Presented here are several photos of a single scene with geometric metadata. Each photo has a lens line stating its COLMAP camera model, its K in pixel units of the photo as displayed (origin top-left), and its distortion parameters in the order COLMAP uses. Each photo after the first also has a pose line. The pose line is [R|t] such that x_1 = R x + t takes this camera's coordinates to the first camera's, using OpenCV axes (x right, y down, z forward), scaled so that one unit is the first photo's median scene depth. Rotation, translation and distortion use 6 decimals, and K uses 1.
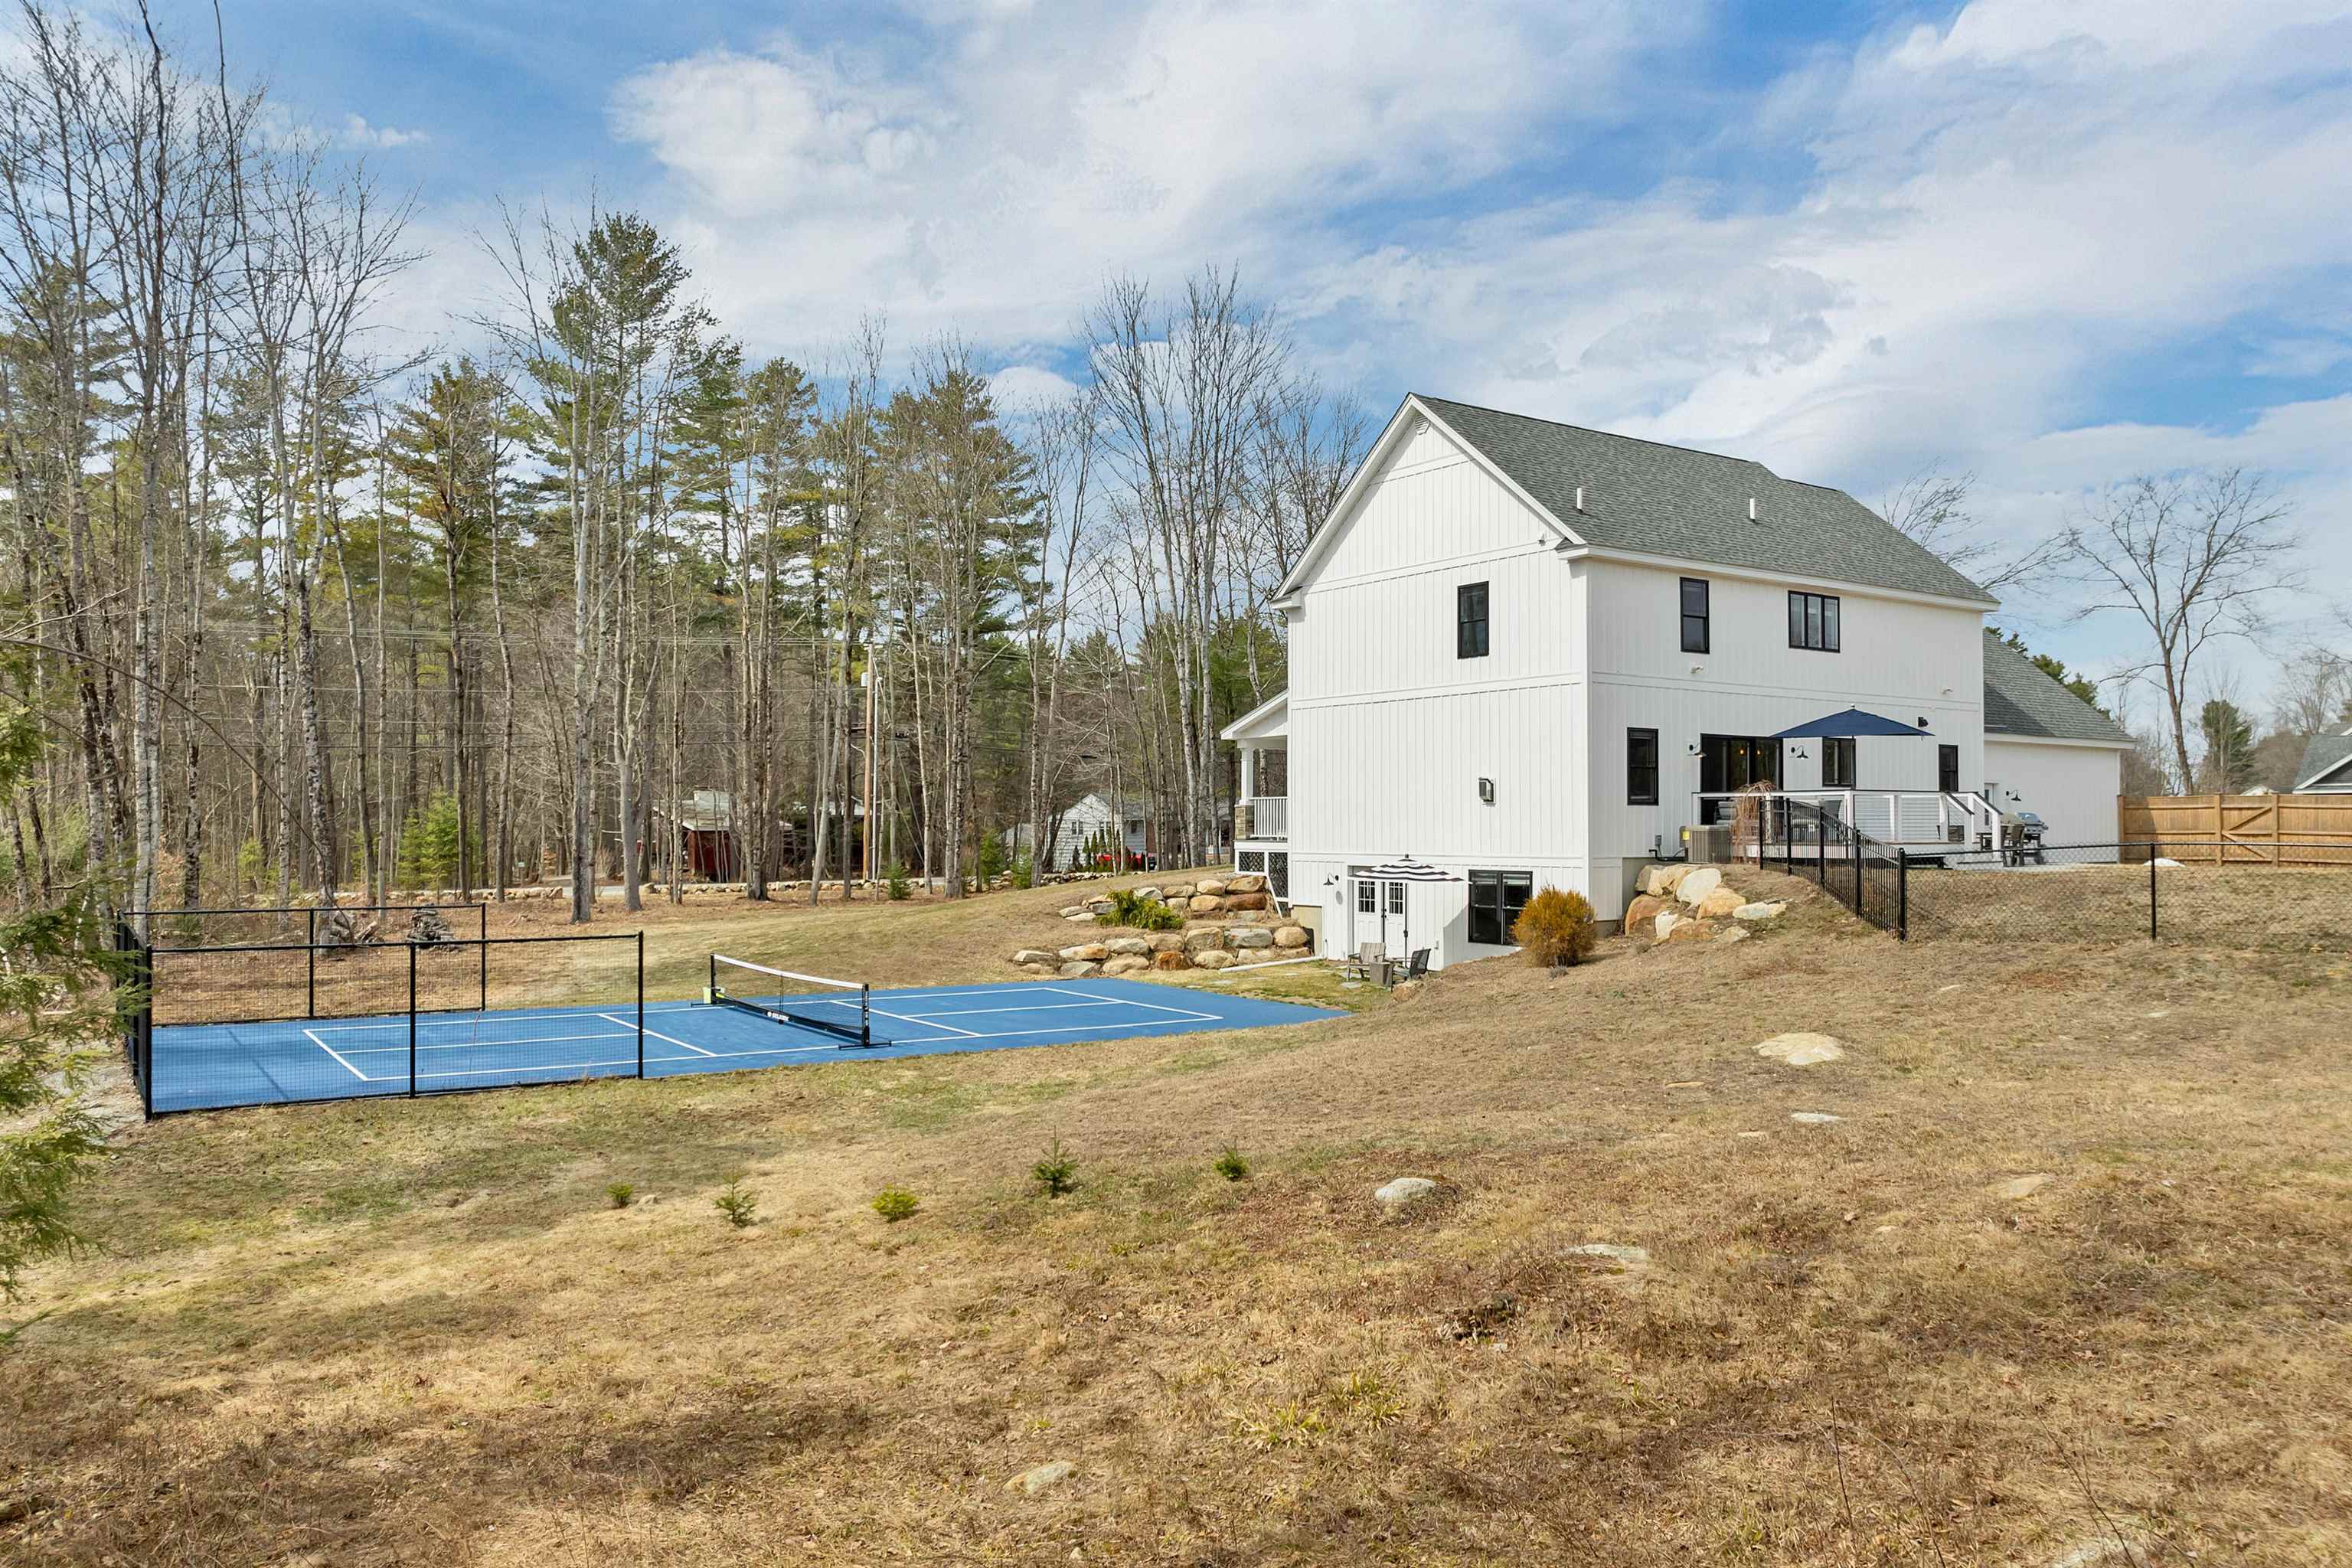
lens RADIAL K [[1713.0, 0, 1183.1], [0, 1713.0, 813.4], [0, 0, 1]] dist [-0.012167, -0.039103]
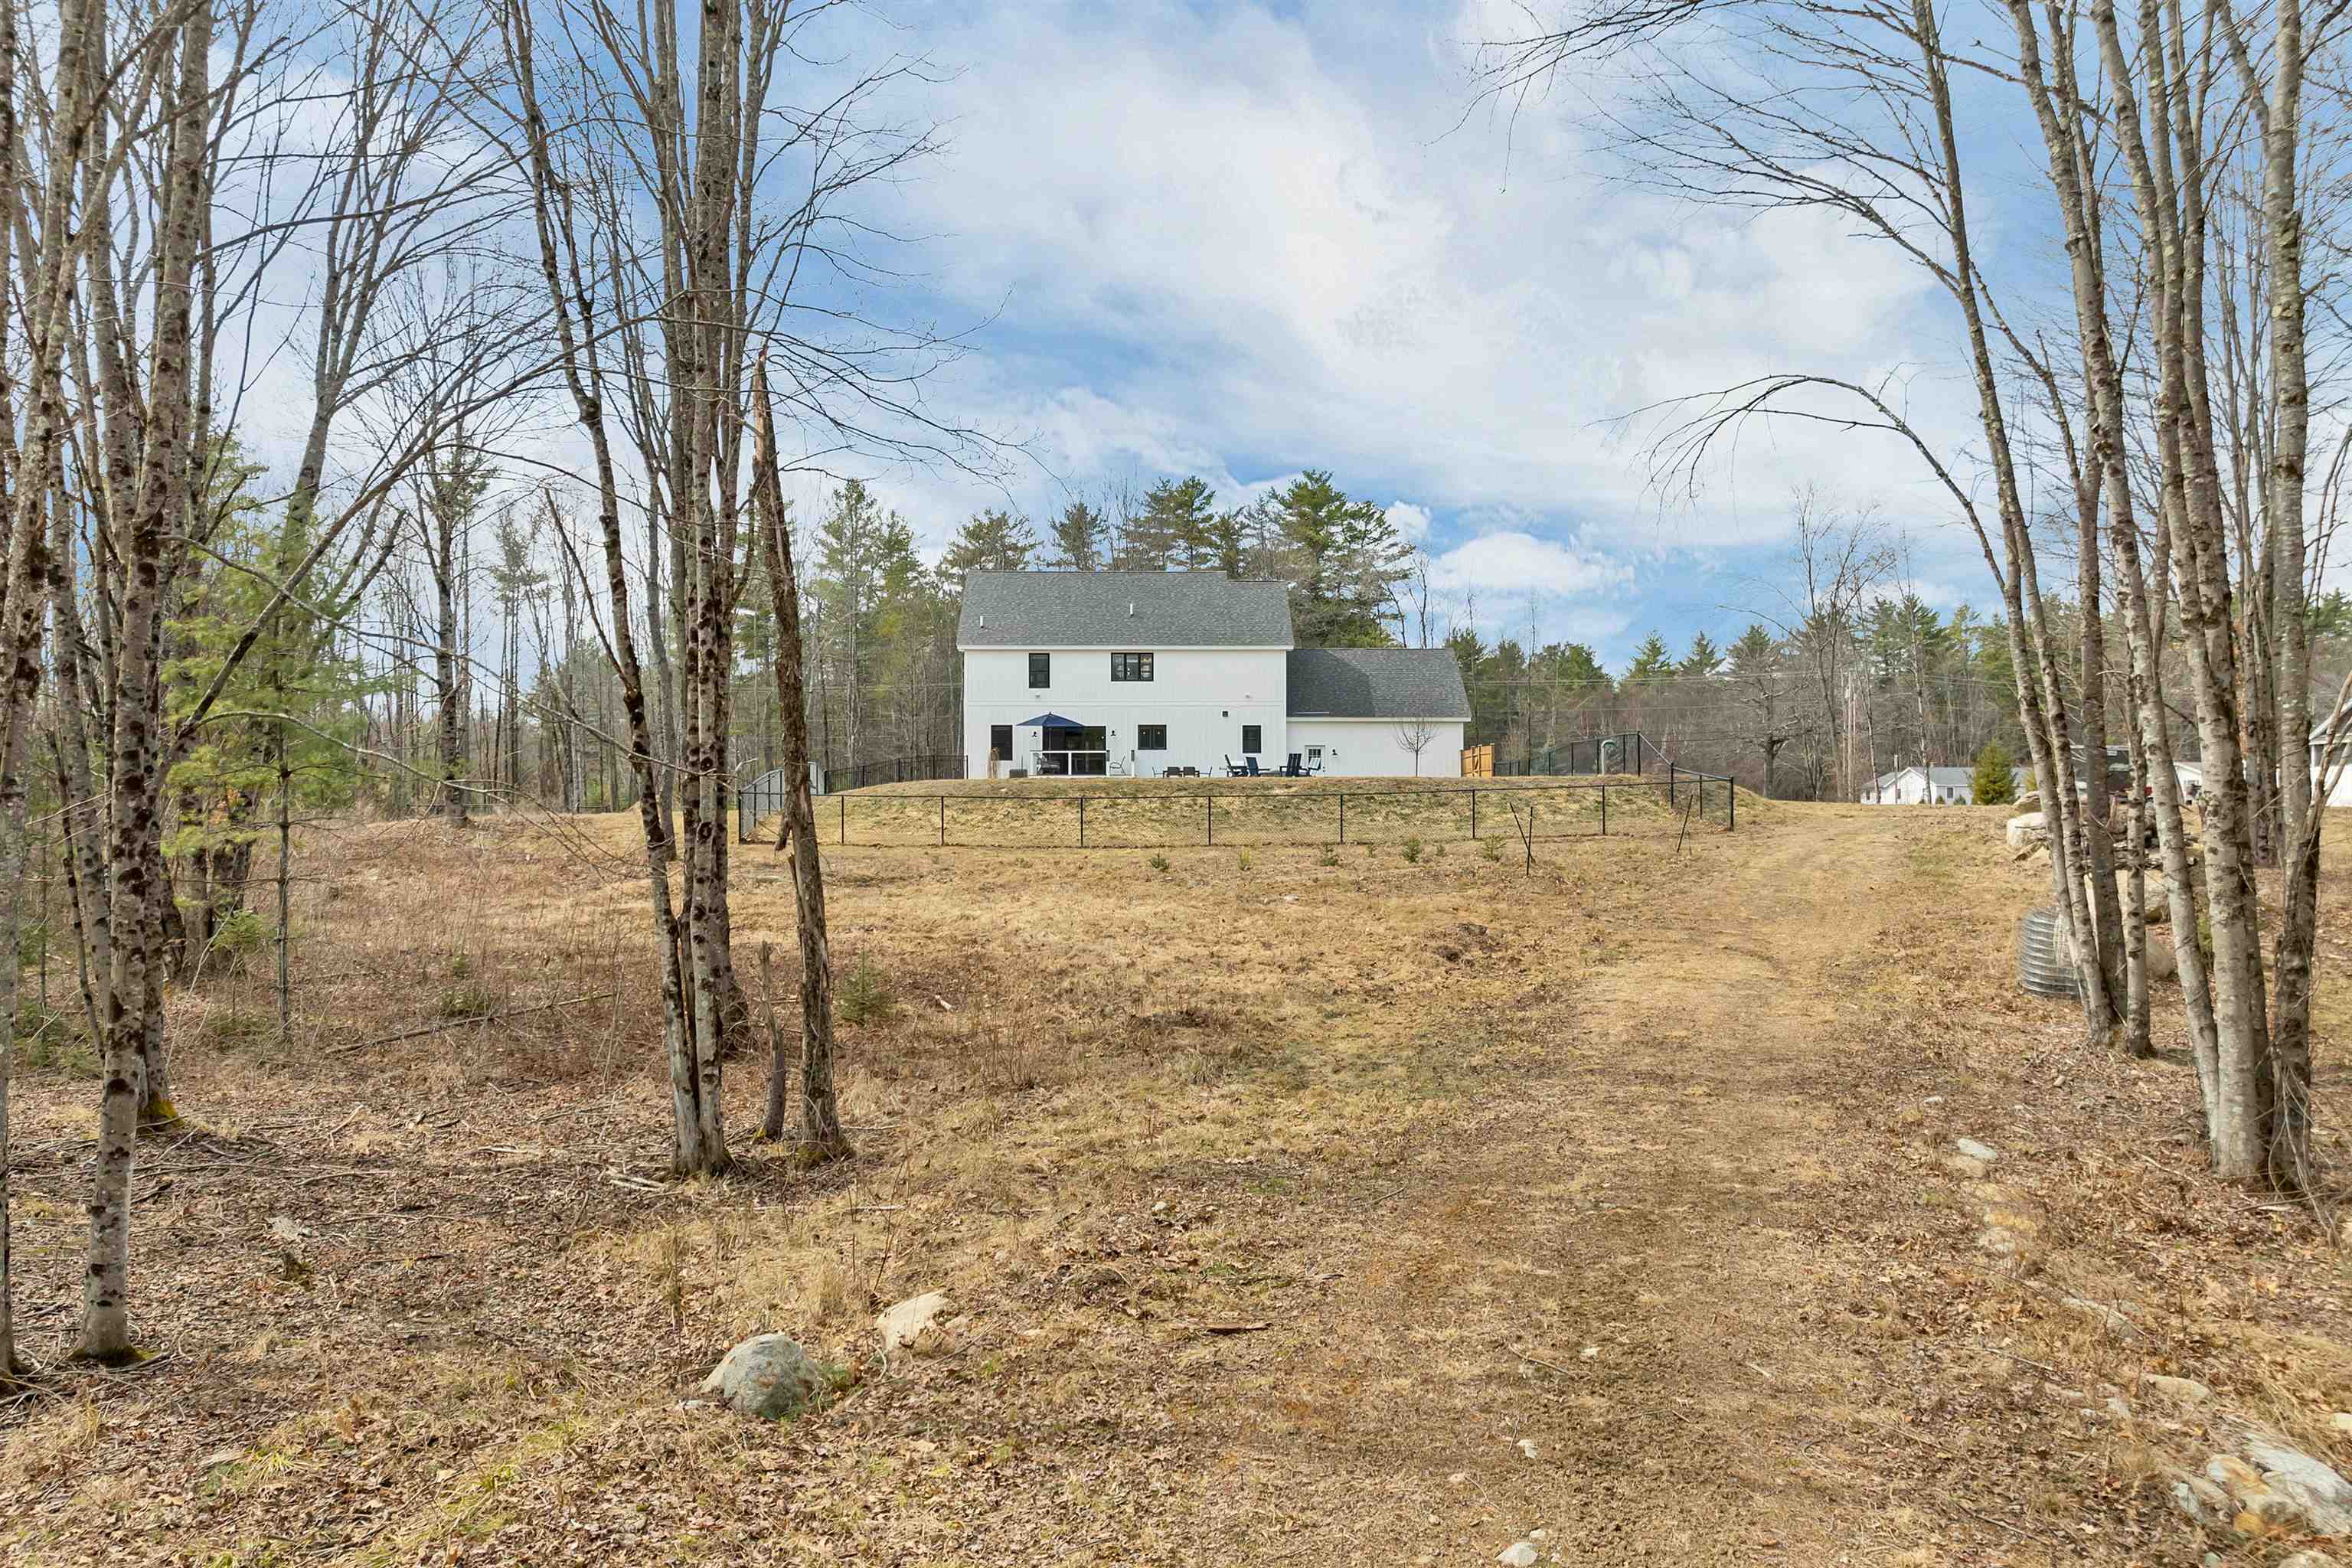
lens RADIAL K [[1713.0, 0, 1183.1], [0, 1713.0, 813.4], [0, 0, 1]] dist [-0.012167, -0.039103]
pose [[0.834462, -0.003567, -0.551054, 1.450123], [0.006027, 0.999978, 0.002654, 0.051550], [0.551033, -0.005536, 0.834465, -0.605777]]
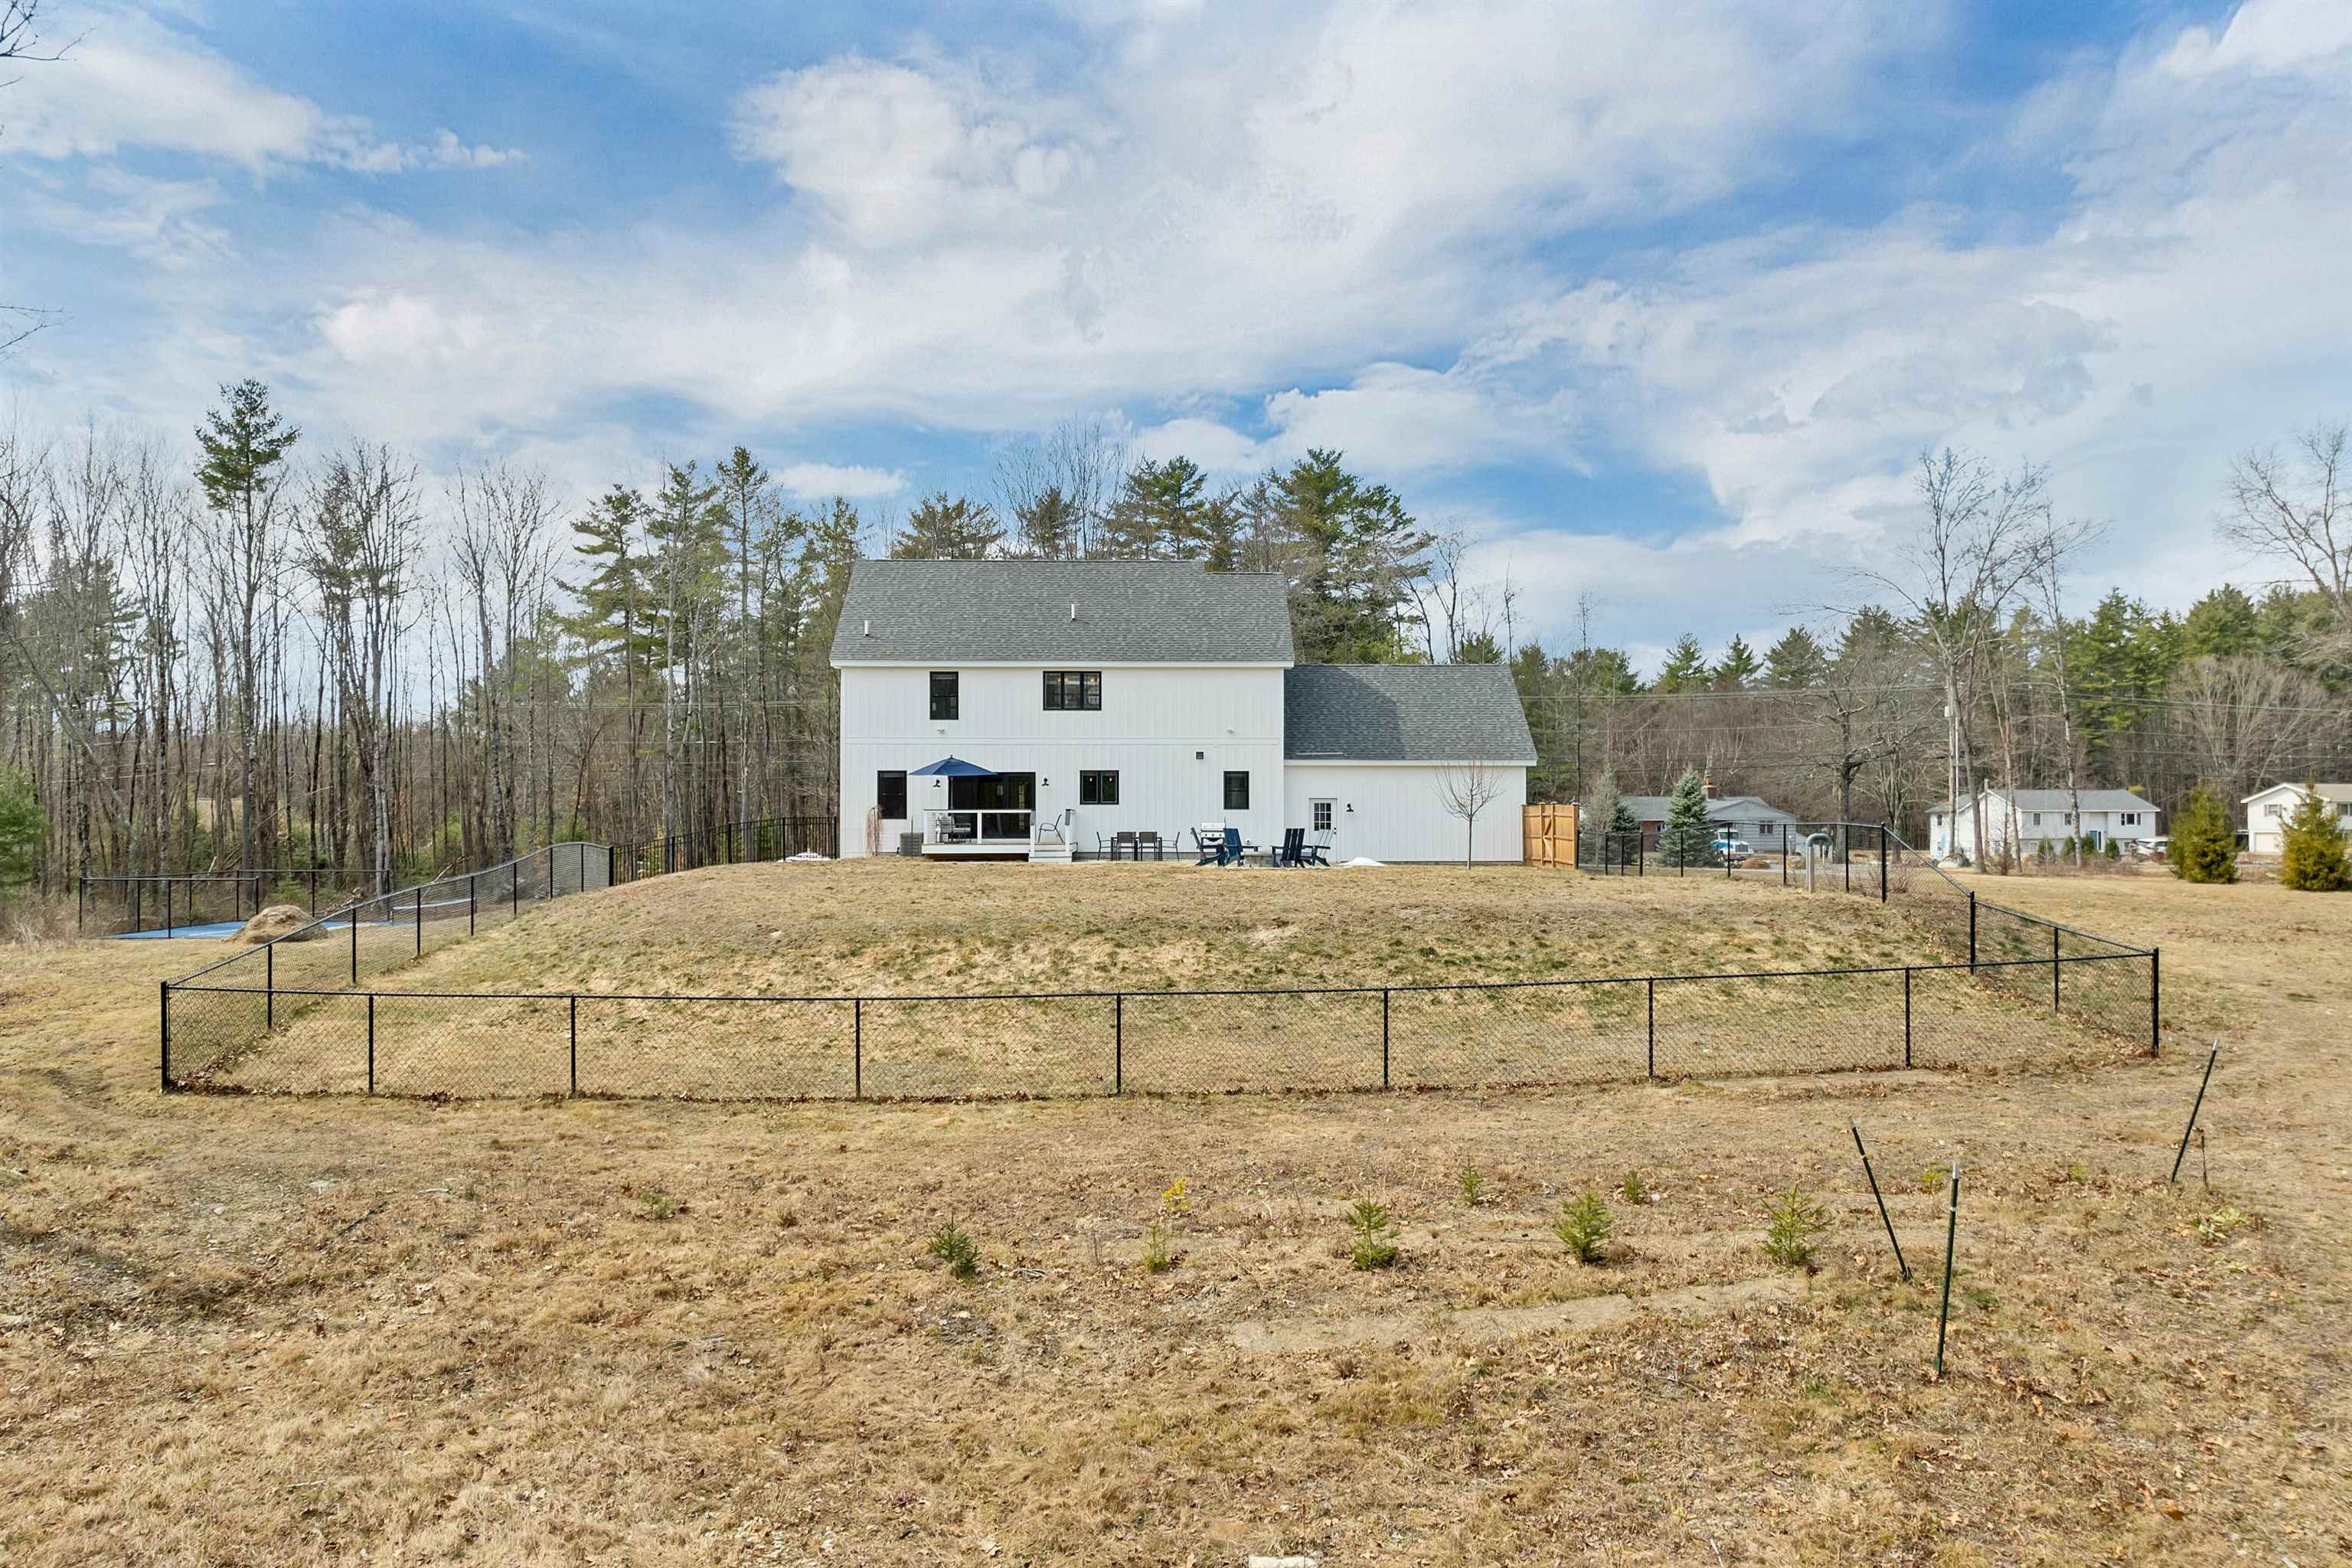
lens RADIAL K [[1713.0, 0, 1183.1], [0, 1713.0, 813.4], [0, 0, 1]] dist [-0.012167, -0.039103]
pose [[0.833583, -0.001999, -0.552391, 1.192560], [0.004222, 0.999987, 0.002753, -0.011044], [0.552379, -0.004627, 0.833580, -0.150219]]
